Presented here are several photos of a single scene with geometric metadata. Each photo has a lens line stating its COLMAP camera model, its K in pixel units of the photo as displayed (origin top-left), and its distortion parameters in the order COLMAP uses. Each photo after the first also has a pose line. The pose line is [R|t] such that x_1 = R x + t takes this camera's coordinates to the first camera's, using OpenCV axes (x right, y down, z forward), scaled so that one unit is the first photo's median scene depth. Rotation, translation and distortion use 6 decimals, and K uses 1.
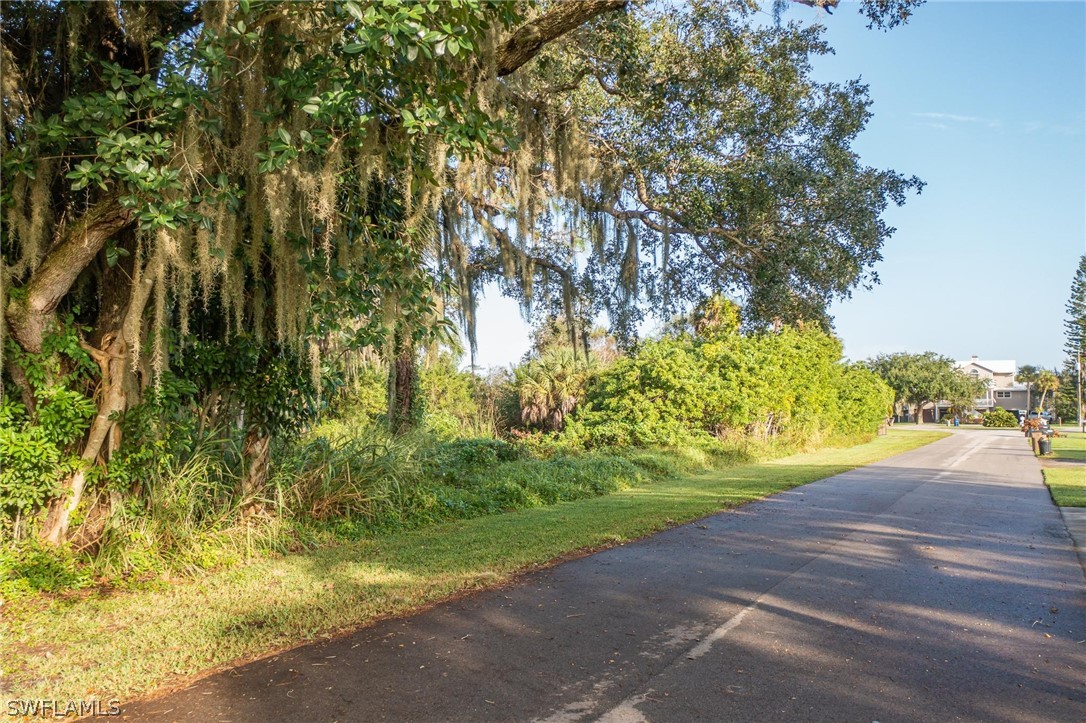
lens RADIAL K [[867.0, 0, 557.9], [0, 867.0, 361.3], [0, 0, 1]] dist [0.004065, 0.011784]
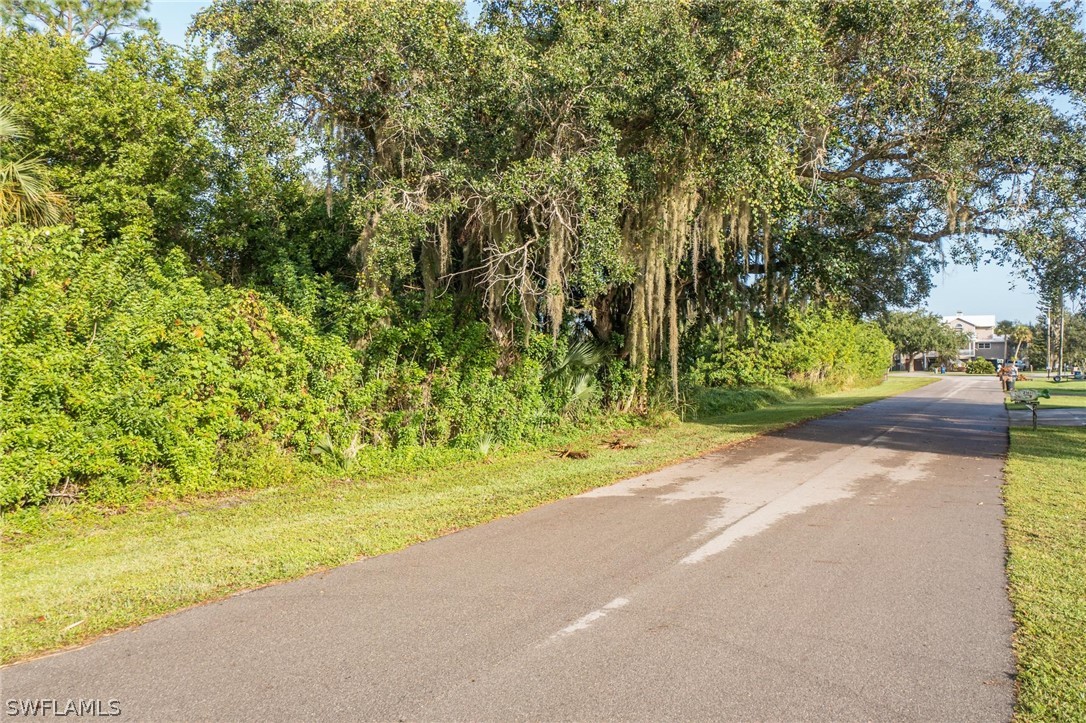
lens RADIAL K [[867.0, 0, 557.9], [0, 867.0, 361.3], [0, 0, 1]] dist [0.004065, 0.011784]
pose [[0.999843, -0.006147, 0.016641, -0.230756], [0.005210, 0.998429, 0.055791, -0.027573], [-0.016958, -0.055695, 0.998304, -0.458388]]
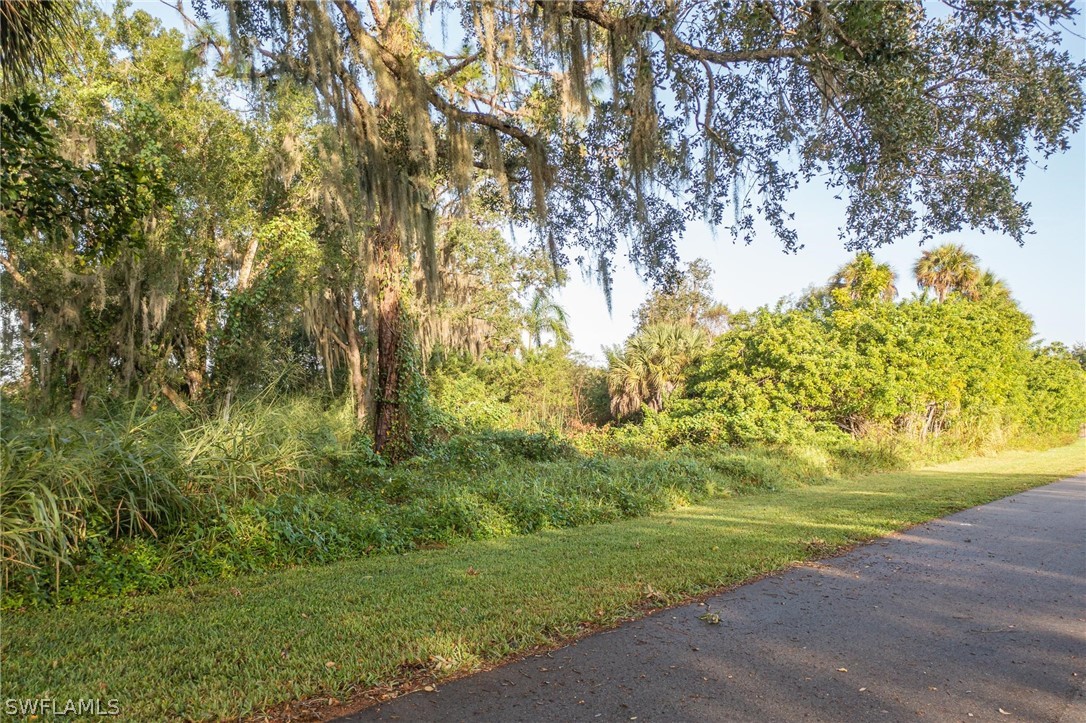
lens RADIAL K [[867.0, 0, 557.9], [0, 867.0, 361.3], [0, 0, 1]] dist [0.004065, 0.011784]
pose [[0.984052, -0.007597, -0.177718, 0.067232], [0.007324, 0.999971, -0.002190, 0.025416], [0.177730, 0.000853, 0.984079, 0.224020]]
